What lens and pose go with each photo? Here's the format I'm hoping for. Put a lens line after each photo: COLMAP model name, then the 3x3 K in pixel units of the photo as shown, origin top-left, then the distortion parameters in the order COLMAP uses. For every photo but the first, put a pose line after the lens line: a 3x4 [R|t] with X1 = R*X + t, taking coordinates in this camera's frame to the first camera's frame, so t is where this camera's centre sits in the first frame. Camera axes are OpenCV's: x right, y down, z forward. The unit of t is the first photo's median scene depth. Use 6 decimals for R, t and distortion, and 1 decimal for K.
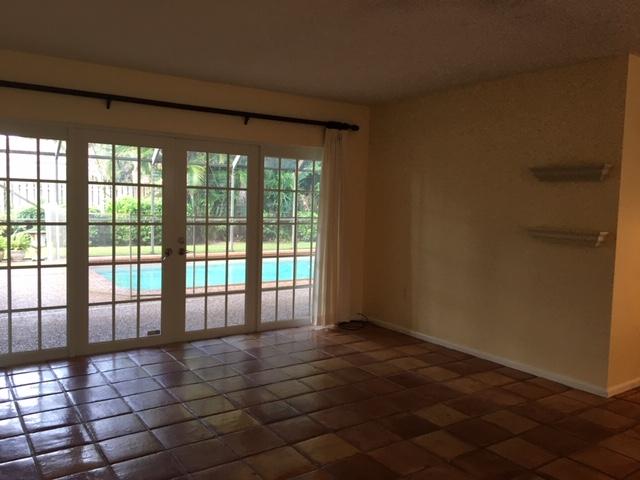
lens RADIAL K [[545.5, 0, 320.8], [0, 545.5, 242.4], [0, 0, 1]] dist [0.094271, -0.010176]
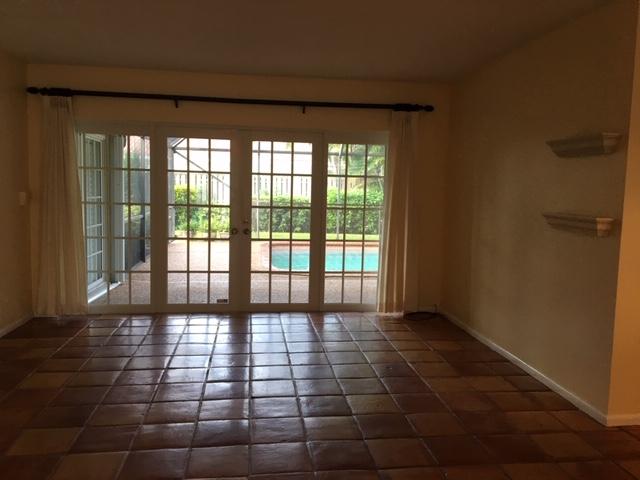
lens RADIAL K [[545.5, 0, 321.5], [0, 545.5, 239.6], [0, 0, 1]] dist [0.094271, -0.010176]
pose [[0.888228, 0.039808, -0.457676, 0.356642], [-0.036910, 0.999202, 0.015276, 0.010035], [0.457919, 0.003324, 0.888988, 0.072975]]
